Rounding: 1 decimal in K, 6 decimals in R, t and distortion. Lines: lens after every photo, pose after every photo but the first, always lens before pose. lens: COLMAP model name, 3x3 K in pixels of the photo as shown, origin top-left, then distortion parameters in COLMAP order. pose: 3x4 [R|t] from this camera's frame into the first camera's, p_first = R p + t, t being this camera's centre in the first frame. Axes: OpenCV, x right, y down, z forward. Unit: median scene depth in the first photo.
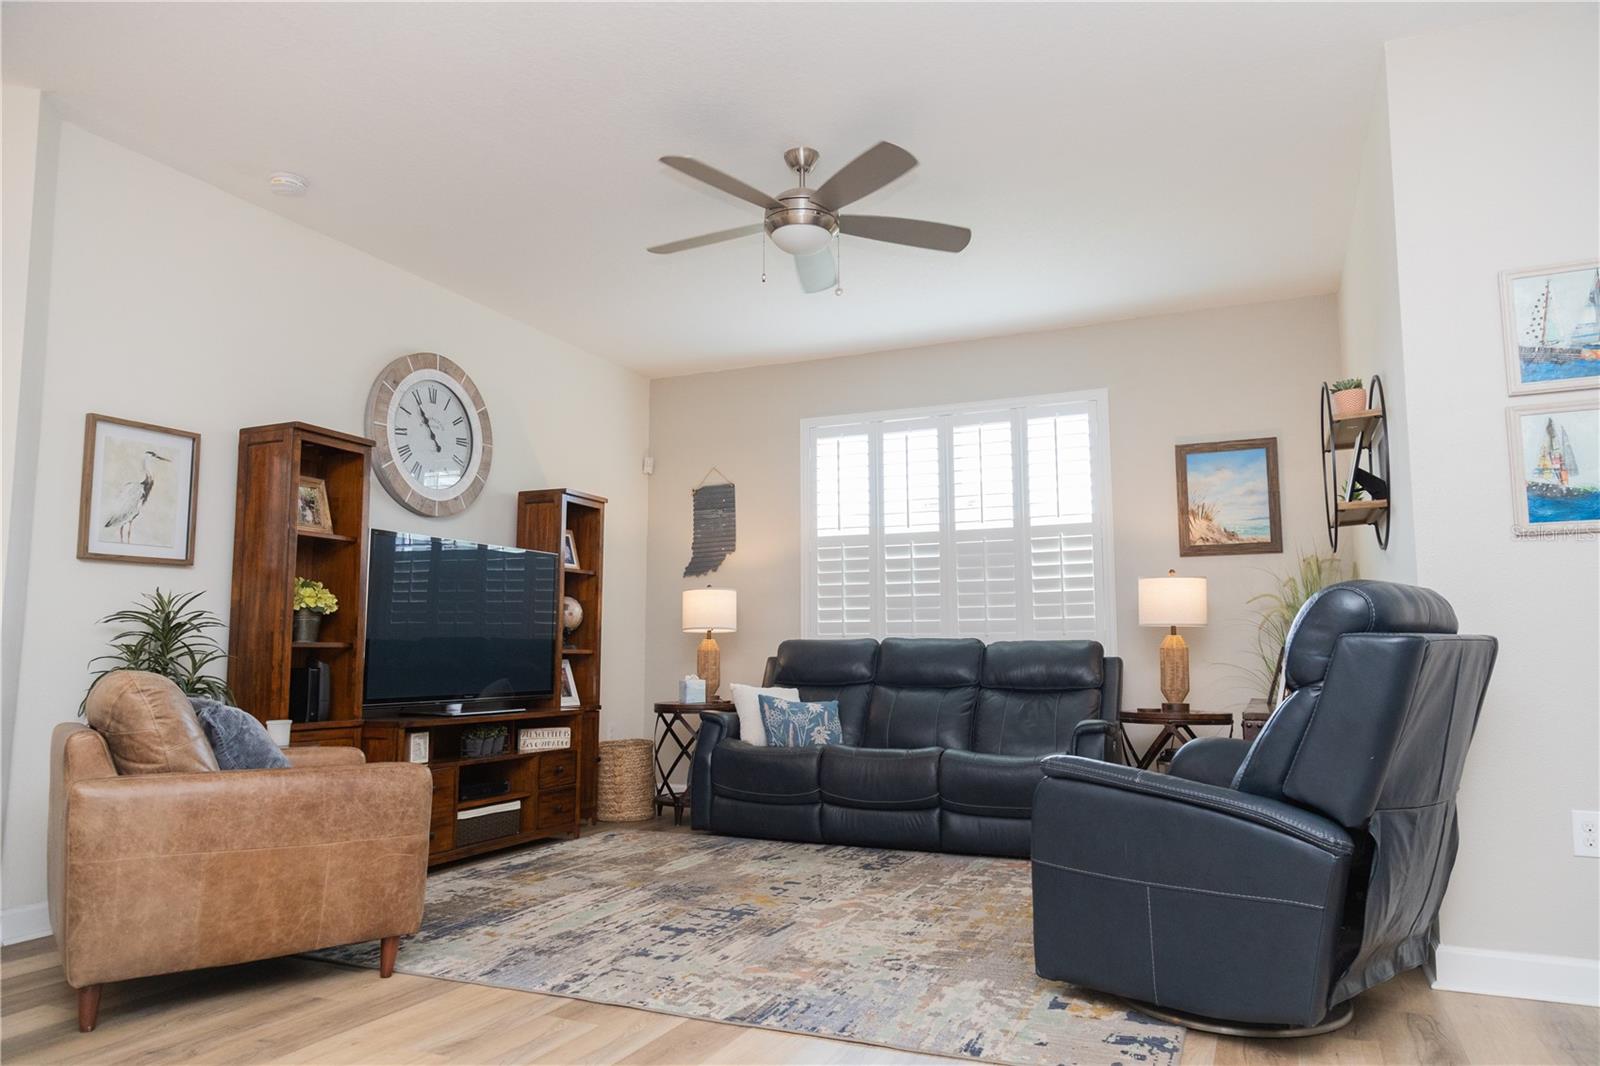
lens RADIAL K [[1123.5, 0, 801.8], [0, 1123.5, 526.3], [0, 0, 1]] dist [0.016081, 0.008115]
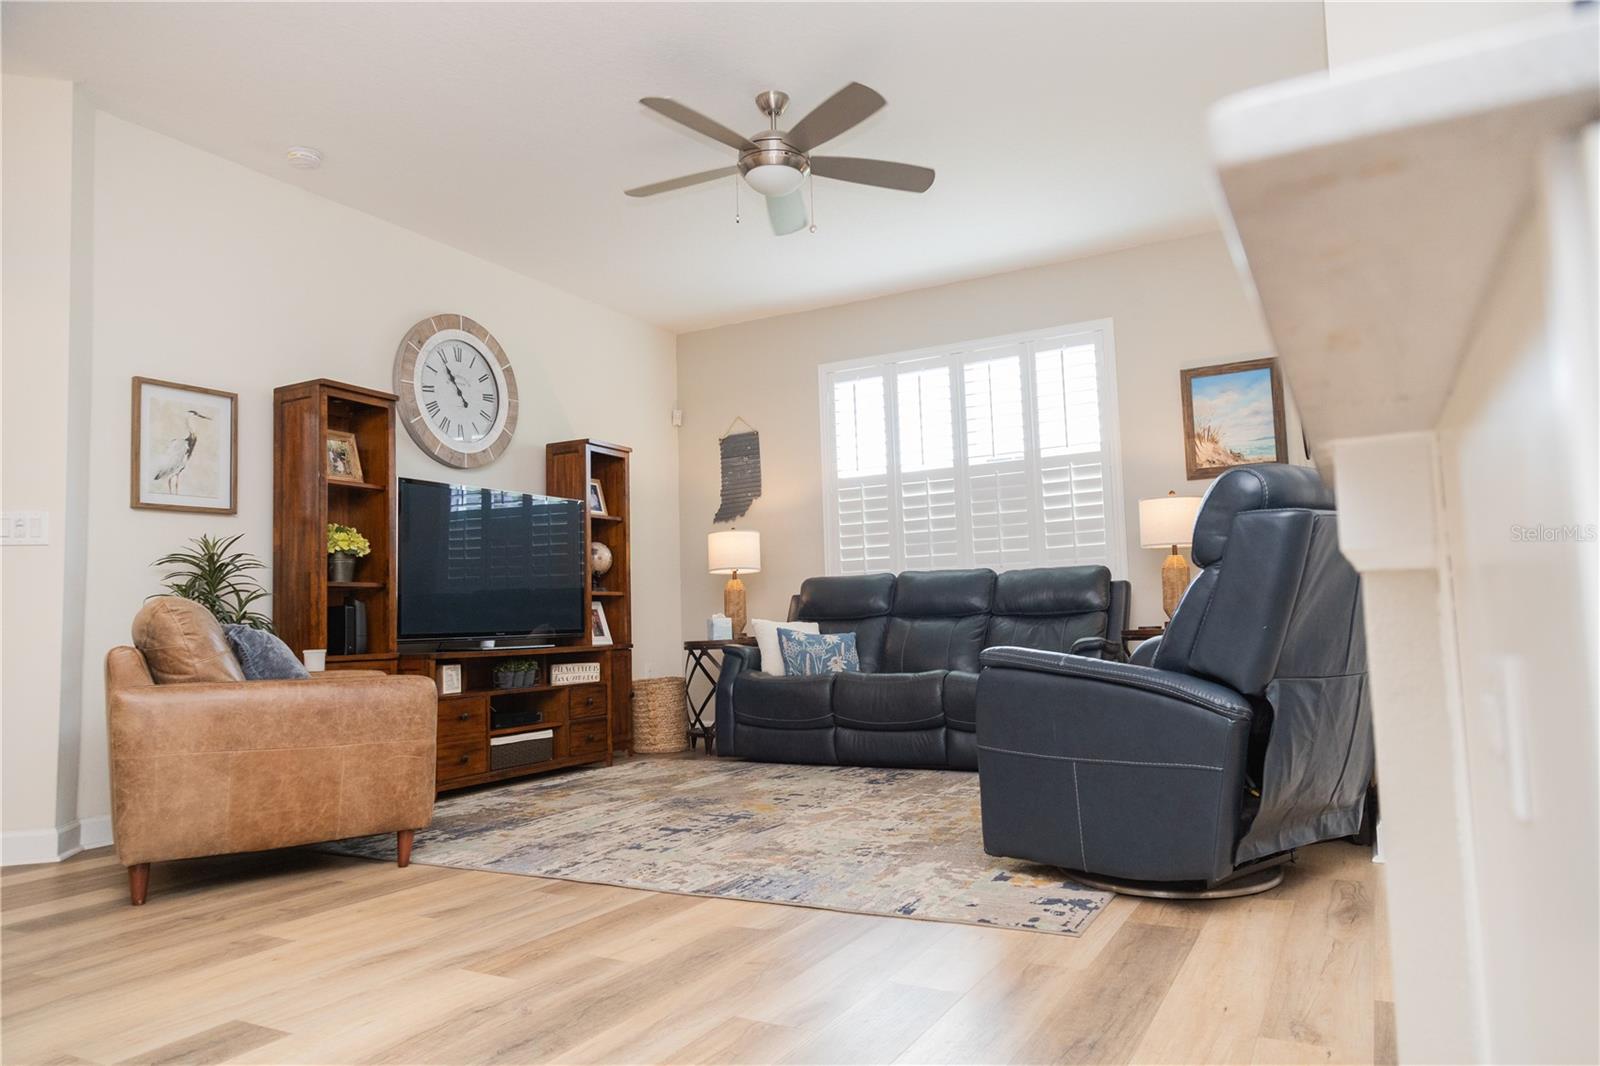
lens RADIAL K [[1123.5, 0, 798.4], [0, 1123.5, 528.8], [0, 0, 1]] dist [0.016081, 0.008115]
pose [[0.996170, -0.035374, -0.079968, 0.092964], [0.037780, 0.998872, 0.028779, 0.038921], [0.078859, -0.031690, 0.996382, -0.049230]]
